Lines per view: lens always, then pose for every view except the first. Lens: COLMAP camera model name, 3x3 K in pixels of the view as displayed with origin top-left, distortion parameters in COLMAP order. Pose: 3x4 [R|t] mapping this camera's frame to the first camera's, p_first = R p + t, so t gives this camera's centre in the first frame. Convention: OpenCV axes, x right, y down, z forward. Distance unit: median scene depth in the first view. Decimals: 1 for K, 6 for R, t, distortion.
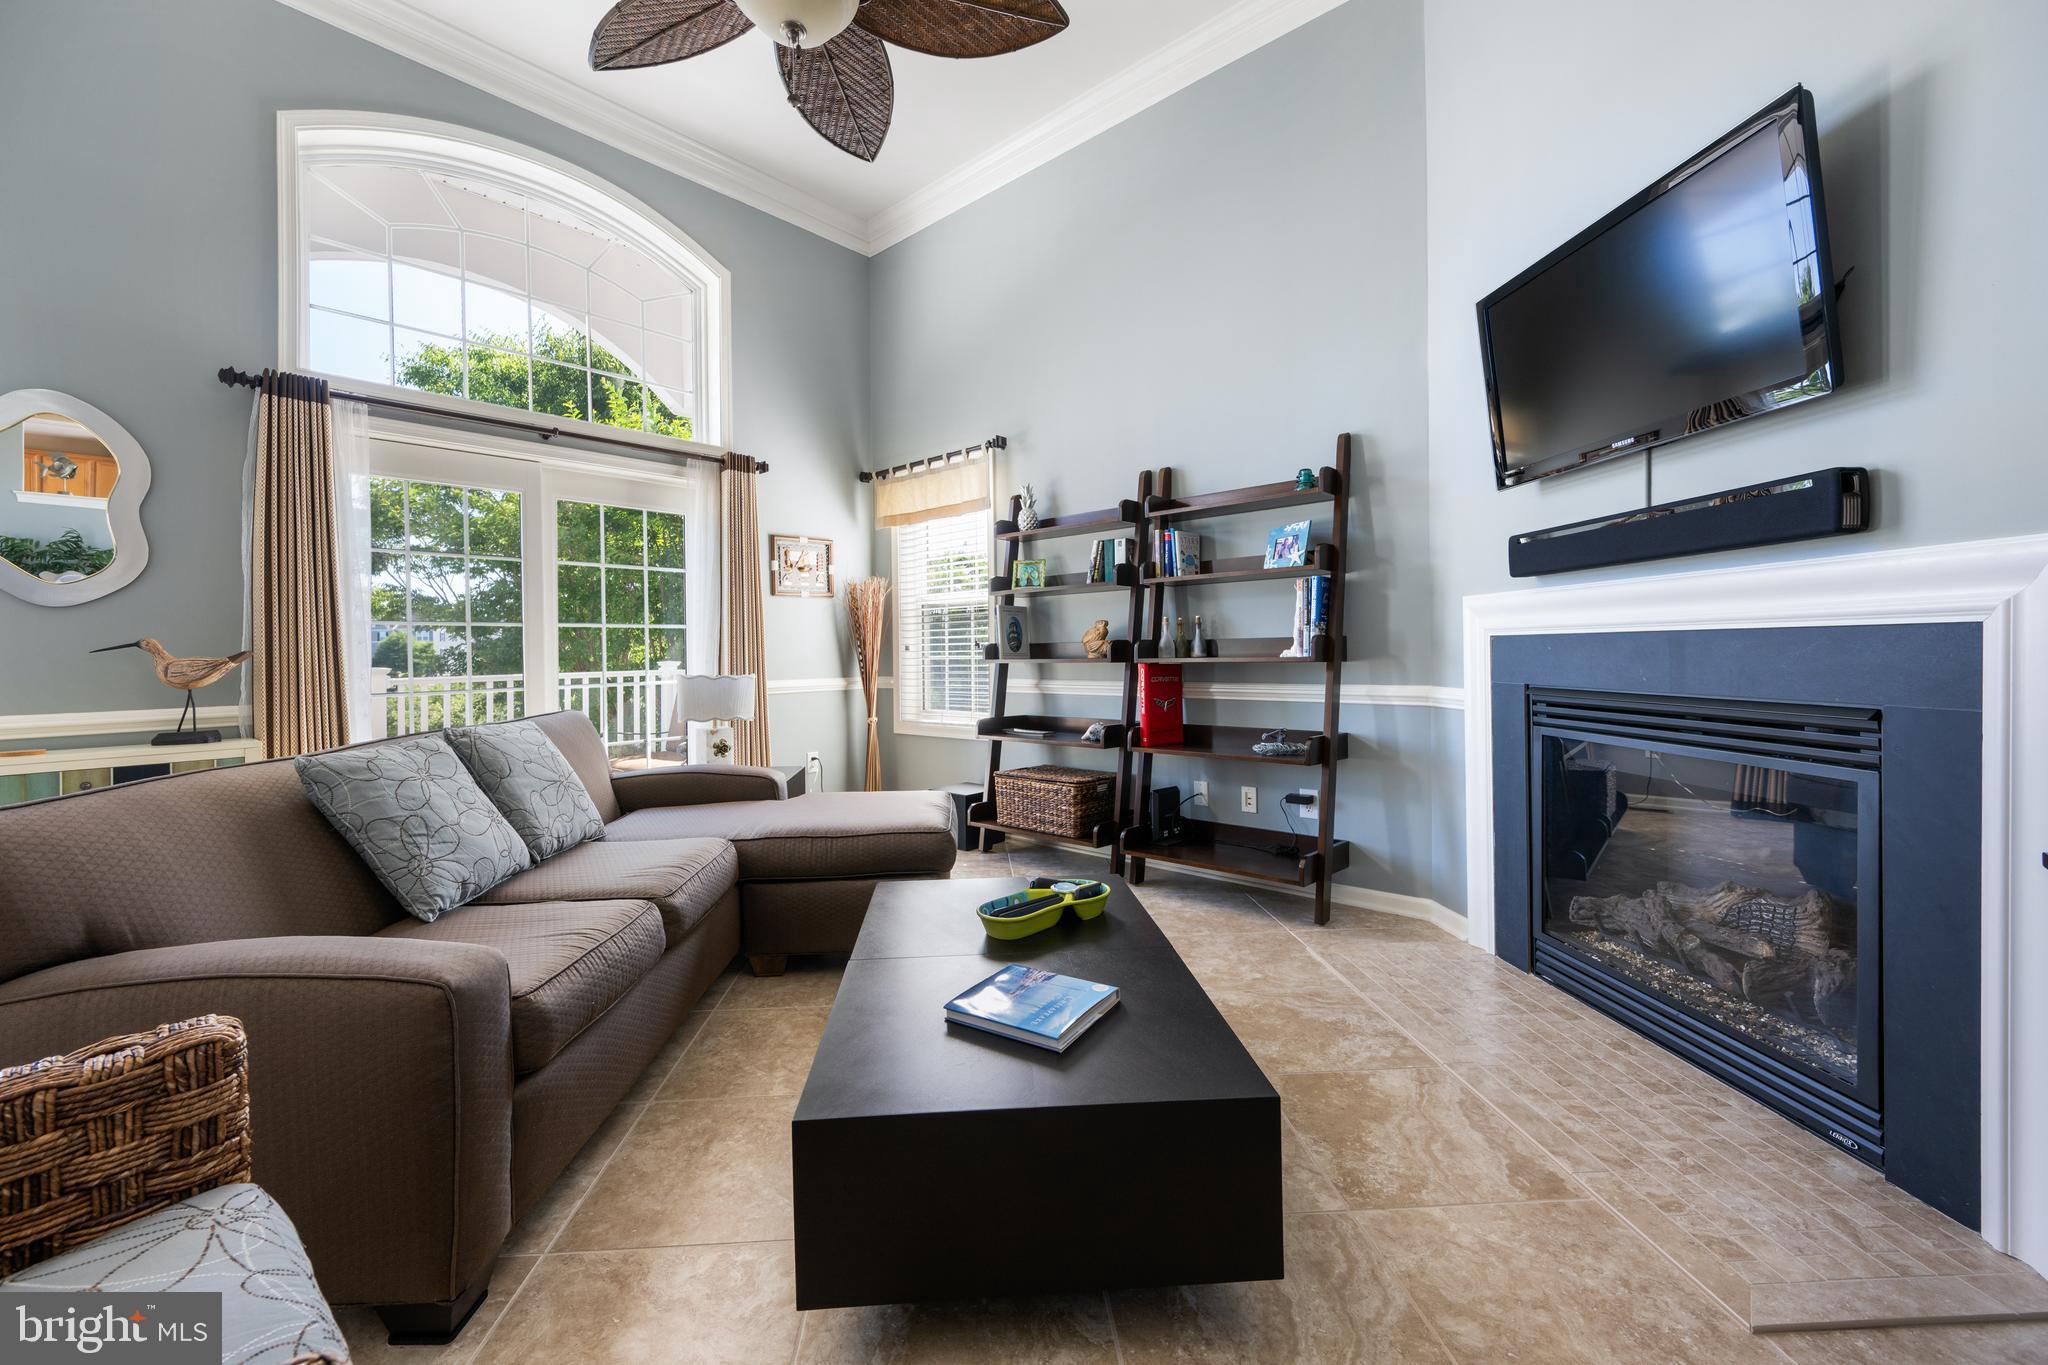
lens RADIAL K [[814.7, 0, 1014.7], [0, 814.7, 673.0], [0, 0, 1]] dist [0.000190, 0.000504]
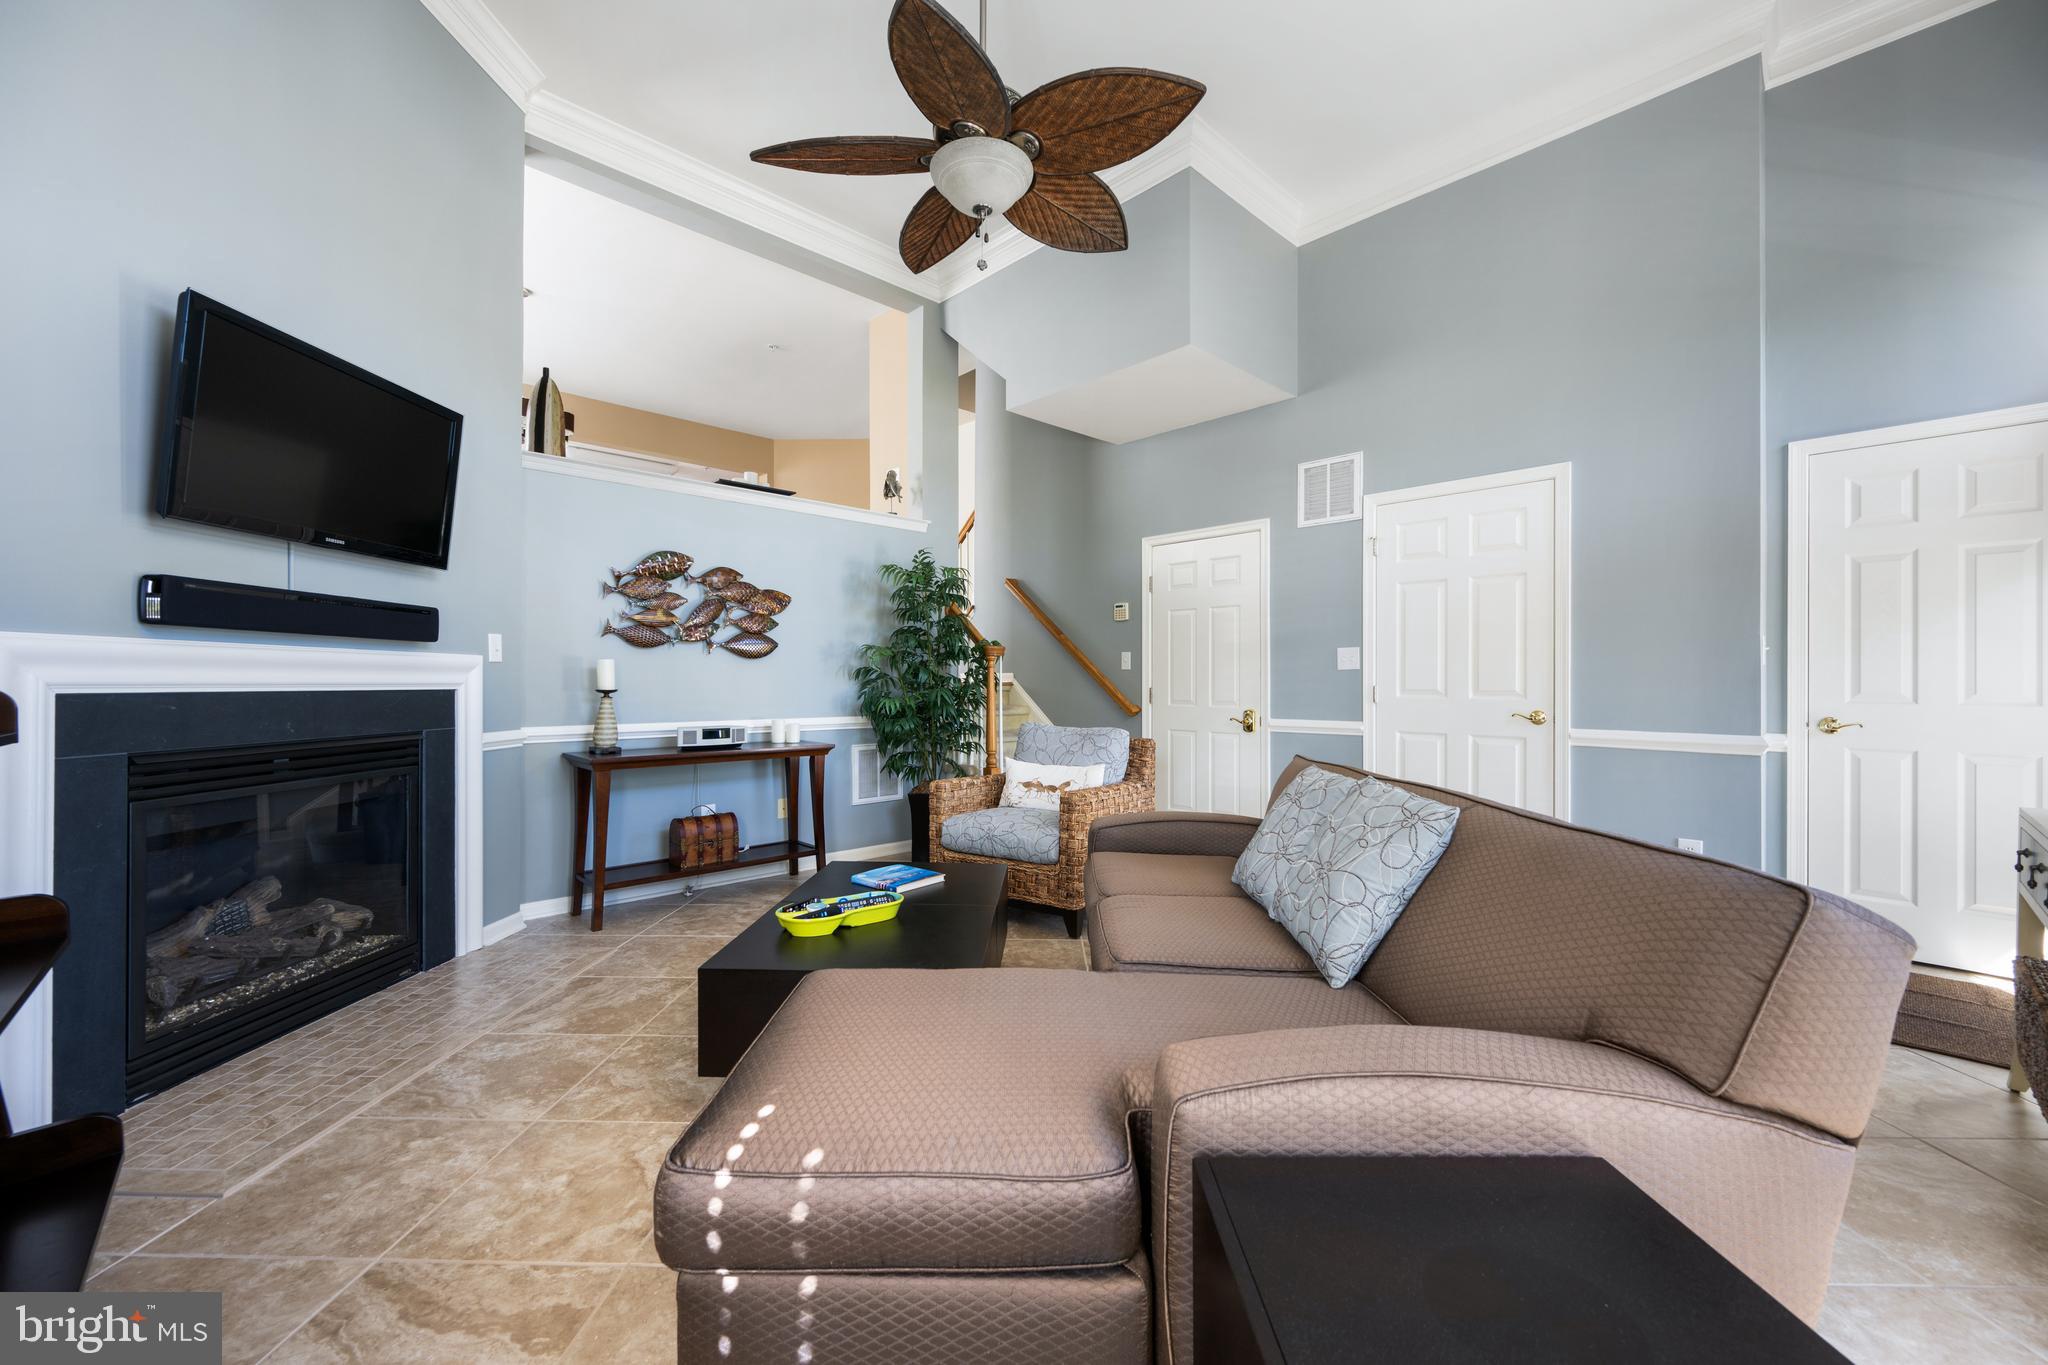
lens RADIAL K [[794.6, 0, 1026.8], [0, 794.6, 679.8], [0, 0, 1]] dist [-0.002038, -0.000044]
pose [[-0.997742, 0.013548, 0.065787, -0.266772], [0.014605, 0.999771, 0.015617, -0.048951], [-0.065560, 0.016543, -0.997711, 1.430373]]
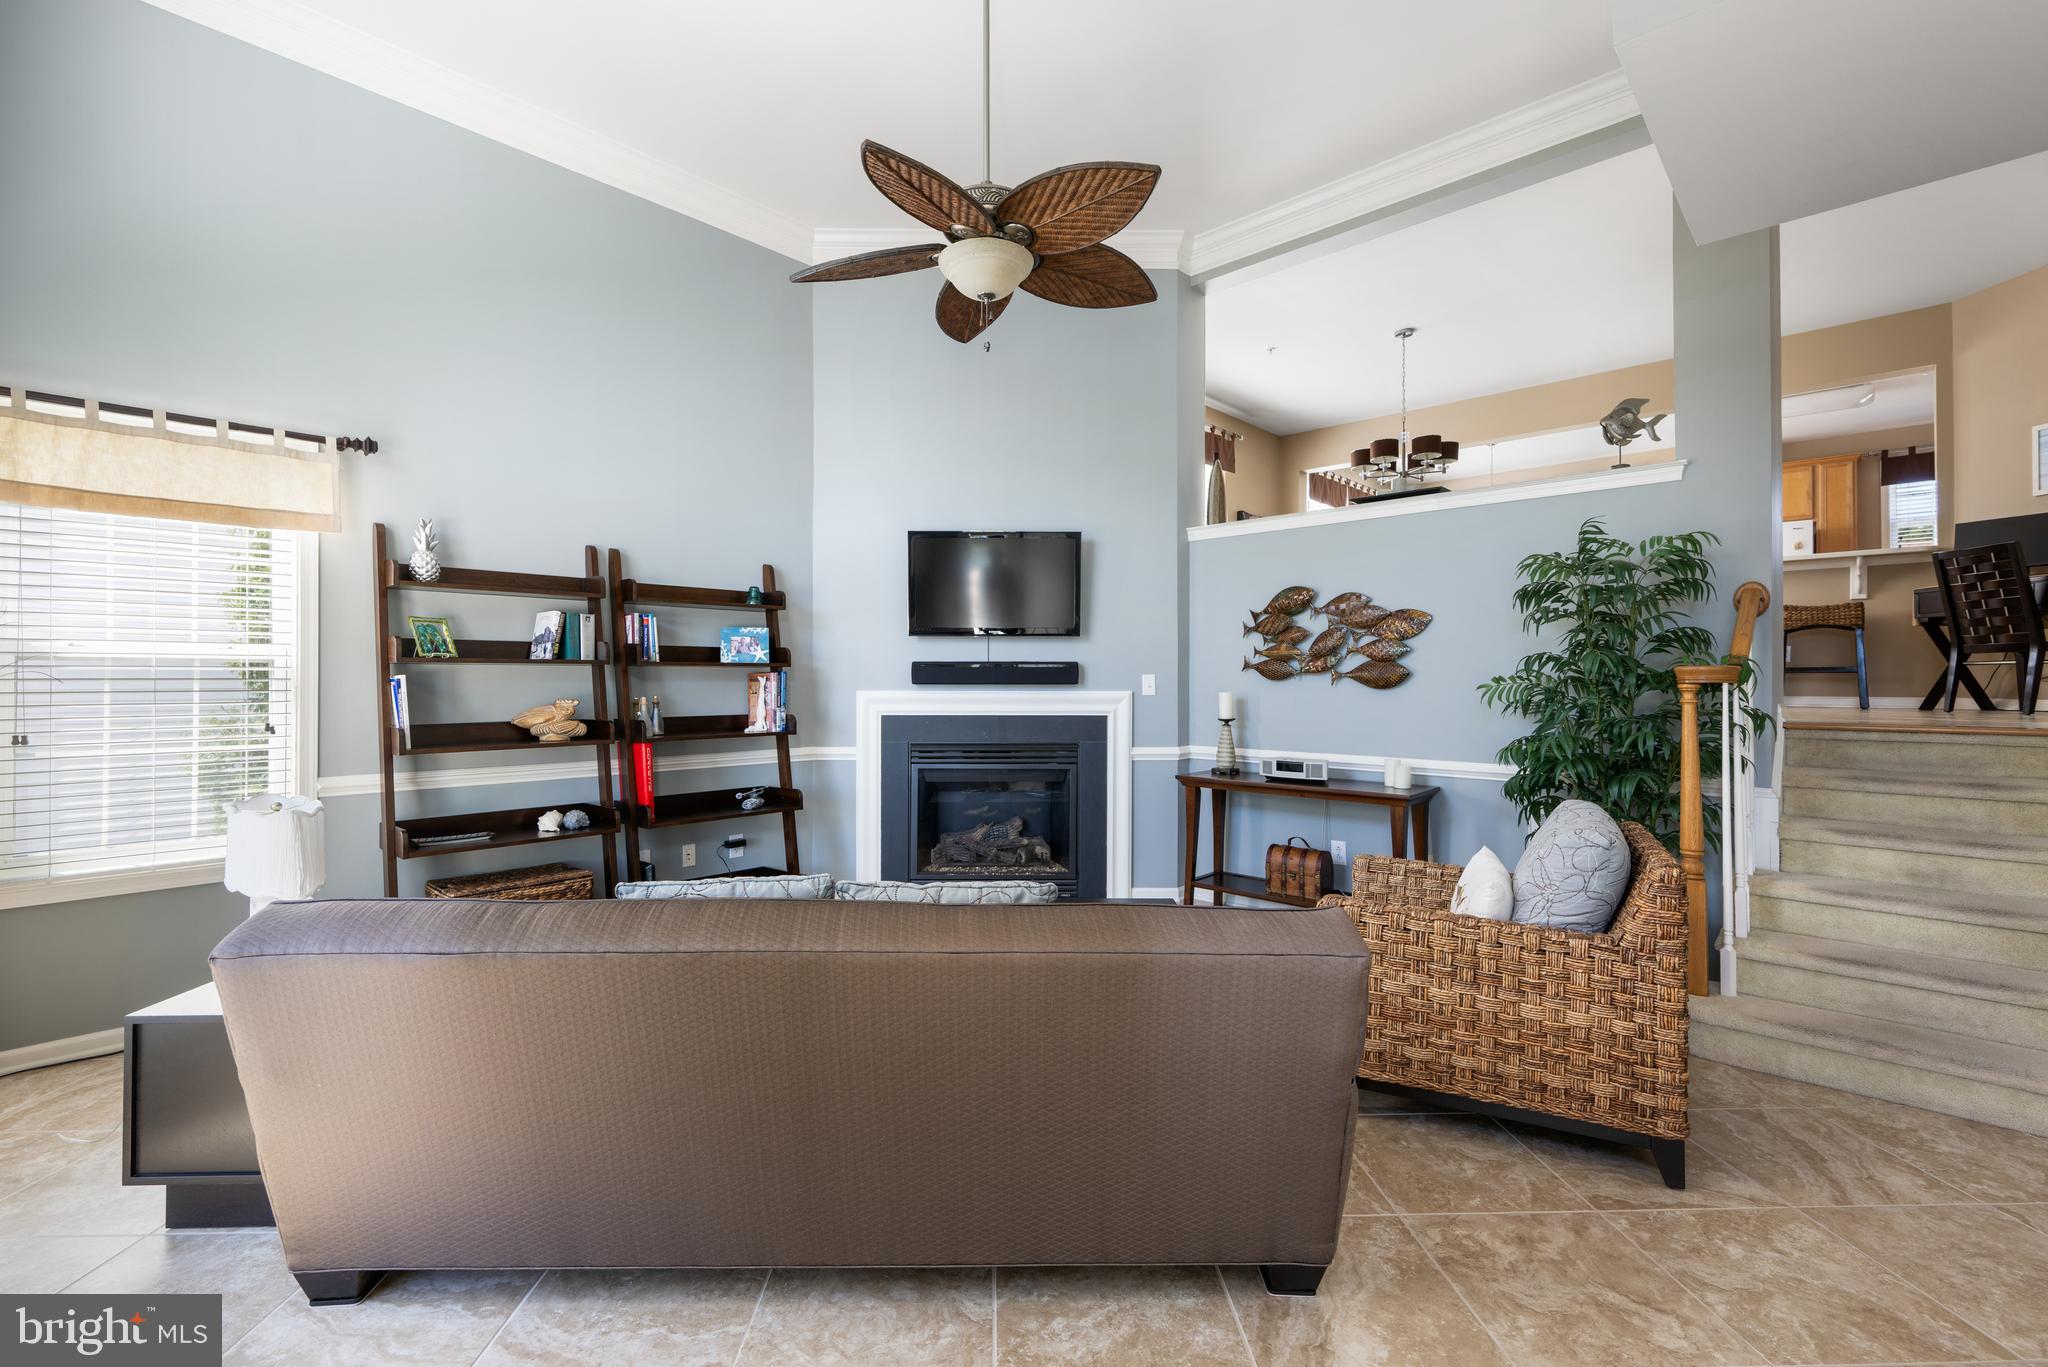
lens RADIAL K [[877.1, 0, 1014.4], [0, 877.1, 677.7], [0, 0, 1]] dist [-0.001306, -0.000148]
pose [[0.017311, 0.012137, 0.999776, -1.111073], [0.018987, 0.999742, -0.012465, -0.084124], [-0.999670, 0.019198, 0.017076, 0.599627]]
